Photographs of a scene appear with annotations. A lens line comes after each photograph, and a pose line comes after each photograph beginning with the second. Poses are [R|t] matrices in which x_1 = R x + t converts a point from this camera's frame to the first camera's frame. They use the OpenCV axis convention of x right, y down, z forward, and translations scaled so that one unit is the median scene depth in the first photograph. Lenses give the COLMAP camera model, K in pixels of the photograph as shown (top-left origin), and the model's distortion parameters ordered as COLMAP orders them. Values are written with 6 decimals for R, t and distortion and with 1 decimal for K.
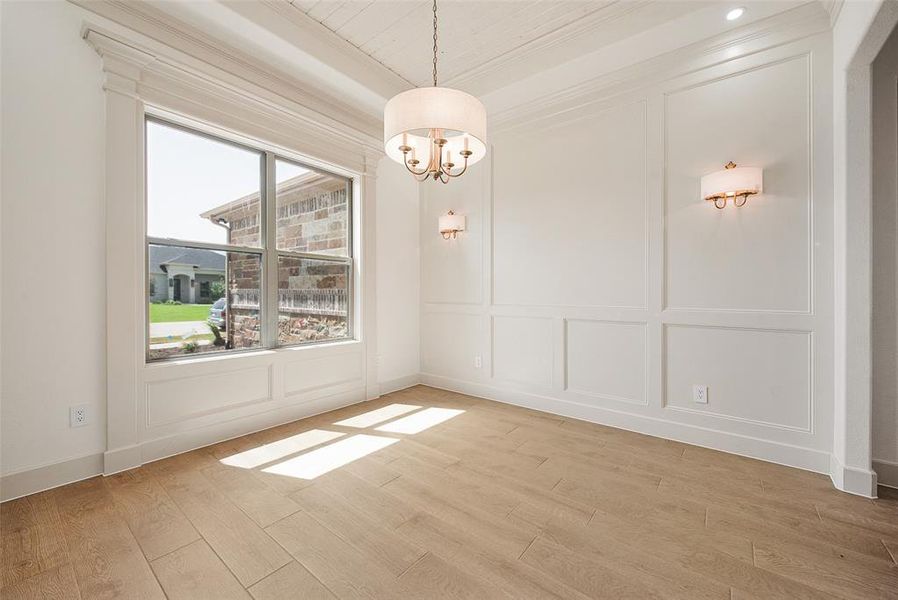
lens RADIAL K [[354.9, 0, 446.7], [0, 354.9, 295.0], [0, 0, 1]] dist [0.000651, 0.000251]
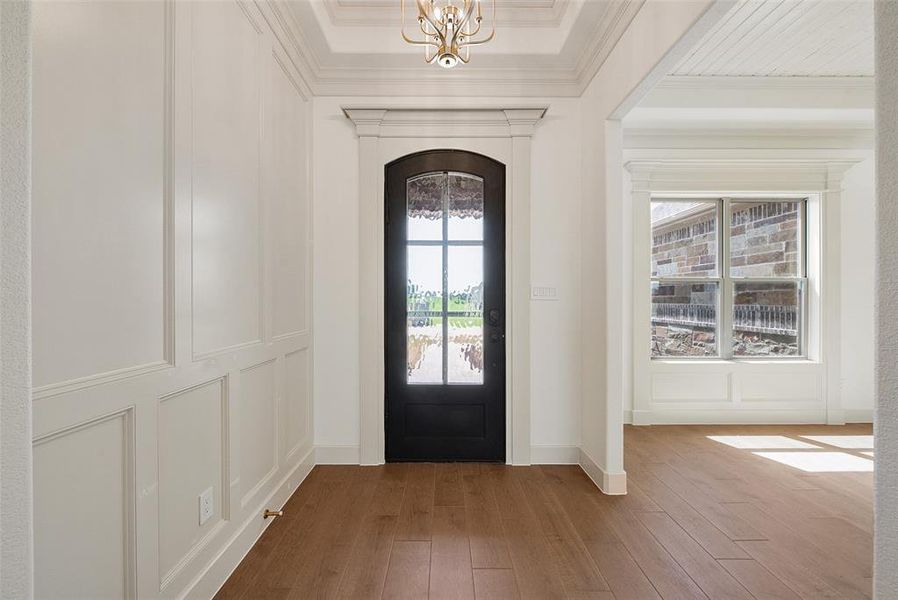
lens RADIAL K [[354.9, 0, 445.2], [0, 354.9, 306.5], [0, 0, 1]] dist [0.000651, 0.000251]
pose [[0.634087, 0.004478, -0.773249, -0.163160], [0.005059, 0.999938, 0.009940, -0.046409], [0.773245, -0.010215, 0.634025, -0.503350]]
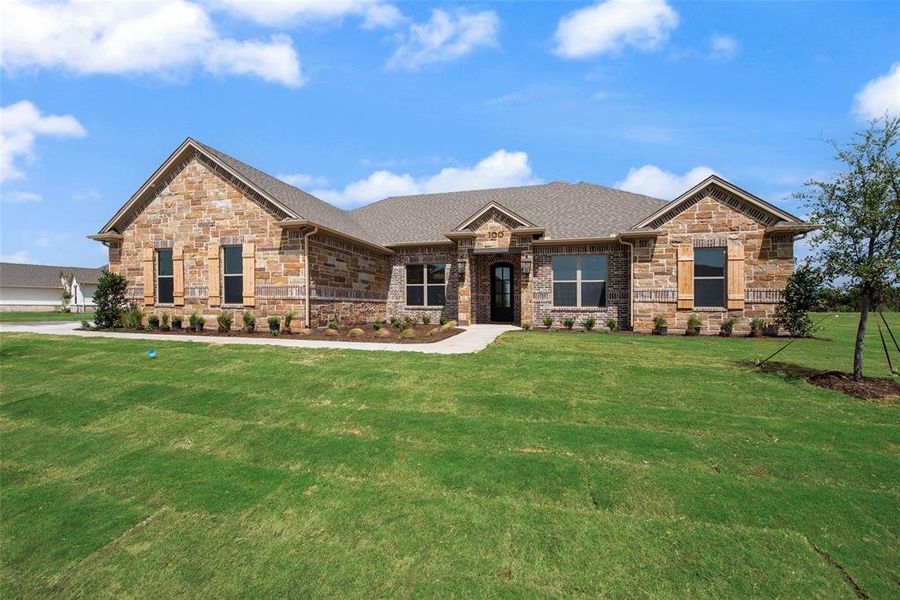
lens RADIAL K [[355.7, 0, 451.8], [0, 355.7, 307.6], [0, 0, 1]] dist [0.000651, 0.000251]
pose [[-0.414084, -0.007848, 0.910205, -4.738434], [-0.000505, 0.999965, 0.008392, 0.132073], [-0.910238, 0.003015, -0.414074, 2.547683]]
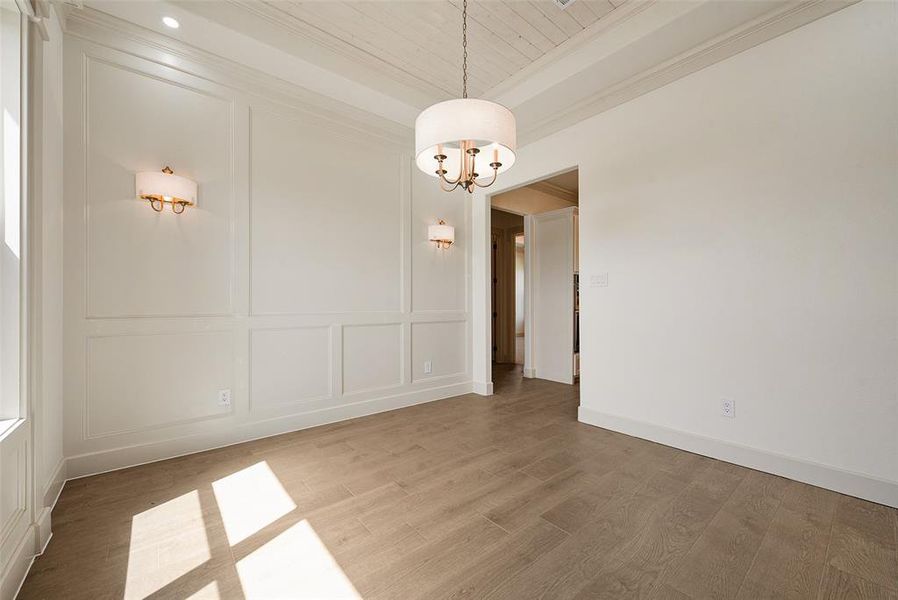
lens RADIAL K [[354.9, 0, 446.0], [0, 354.9, 299.1], [0, 0, 1]] dist [0.000651, 0.000251]
pose [[0.210561, -0.000341, 0.977581, -0.644568], [-0.000125, 1.000000, 0.000376, -0.010600], [-0.977581, -0.000201, 0.210561, 0.520604]]
